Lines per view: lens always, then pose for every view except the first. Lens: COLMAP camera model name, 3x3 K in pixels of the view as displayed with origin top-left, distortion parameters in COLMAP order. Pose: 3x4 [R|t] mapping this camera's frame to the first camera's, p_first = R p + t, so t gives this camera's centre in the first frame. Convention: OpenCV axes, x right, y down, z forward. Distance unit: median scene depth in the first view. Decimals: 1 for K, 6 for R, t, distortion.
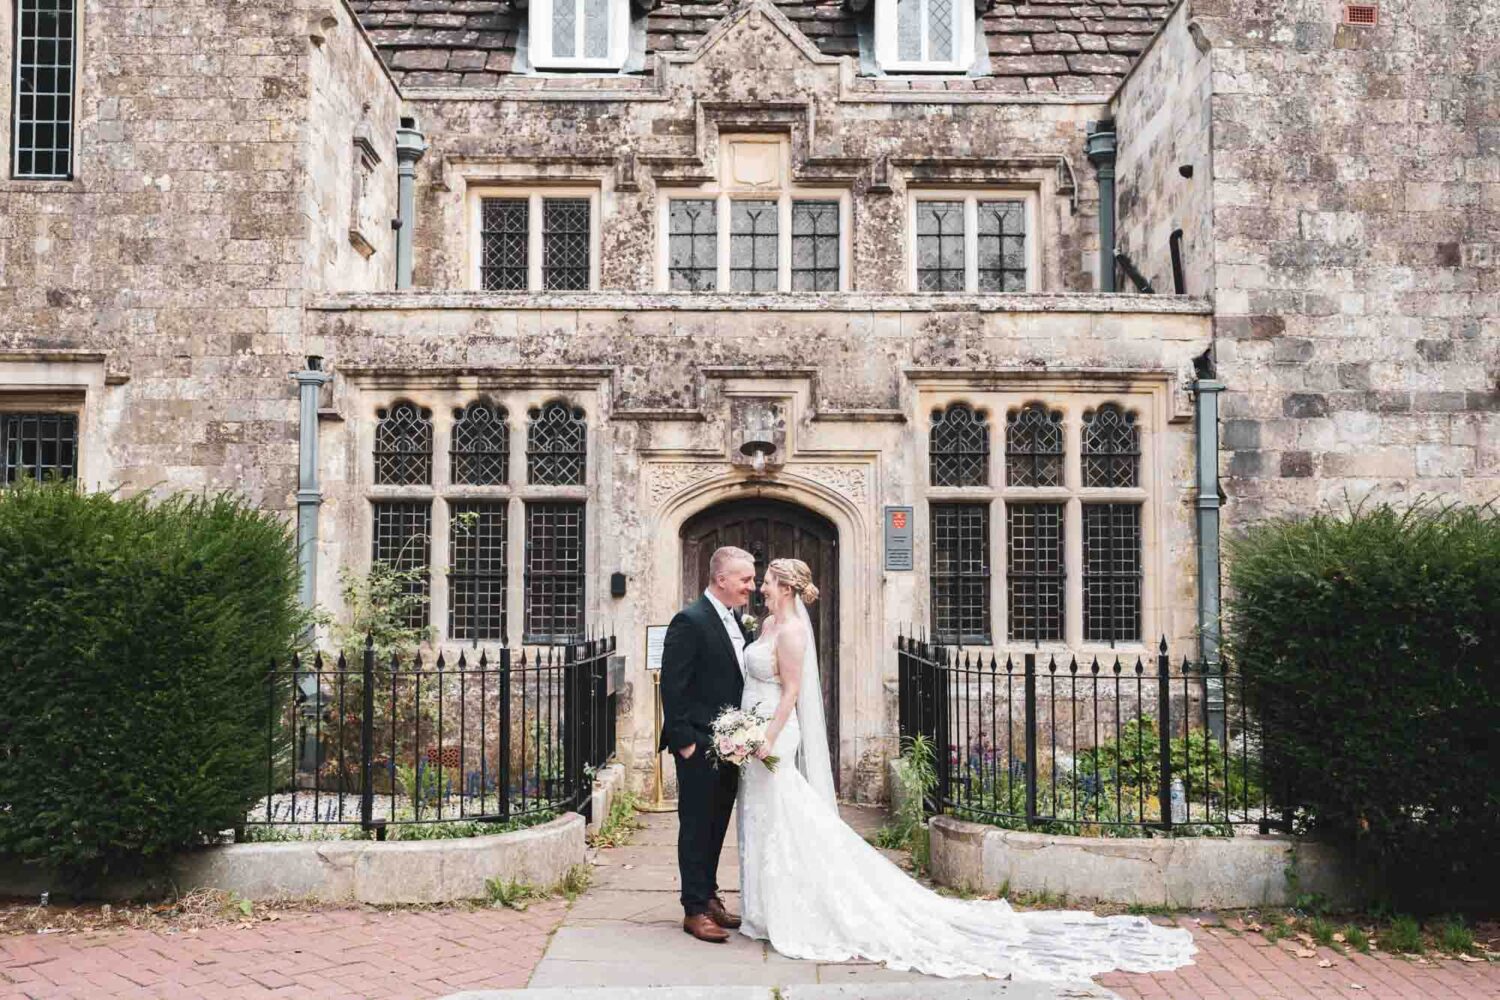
lens RADIAL K [[1481.0, 0, 762.7], [0, 1481.0, 497.3], [0, 0, 1]] dist [0.007178, 0.023674]
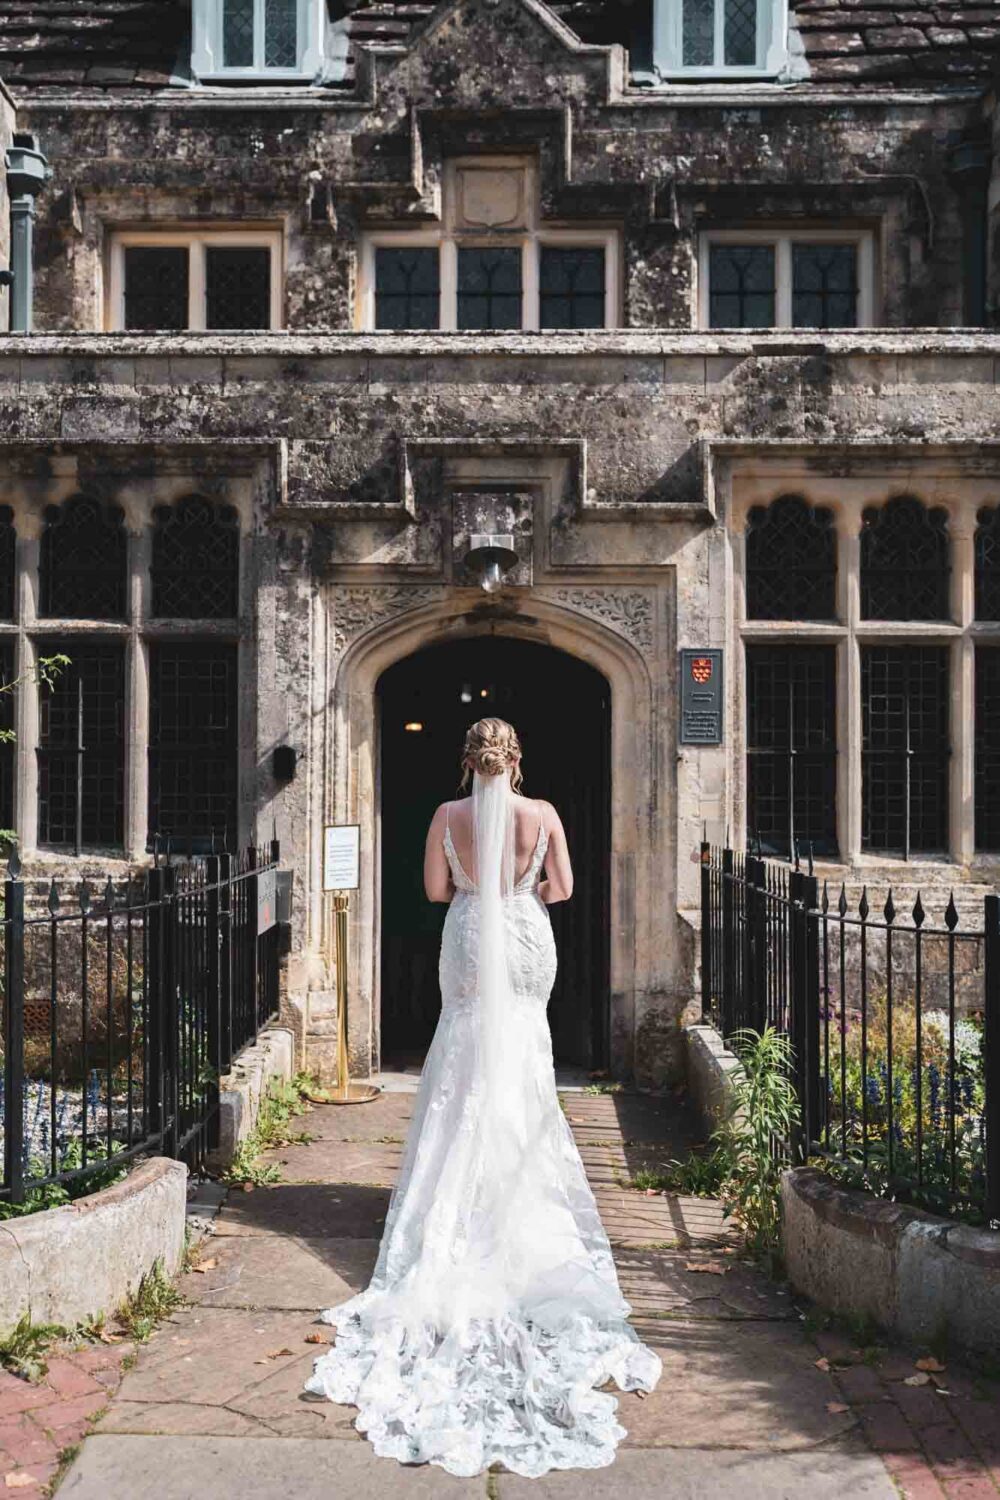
lens RADIAL K [[1481.0, 0, 497.1], [0, 1481.0, 721.8], [0, 0, 1]] dist [0.007178, 0.023674]
pose [[0.999982, 0.002737, -0.005410, 0.003298], [-0.002577, 0.999565, 0.029370, 0.018997], [0.005488, -0.029355, 0.999554, 0.317823]]
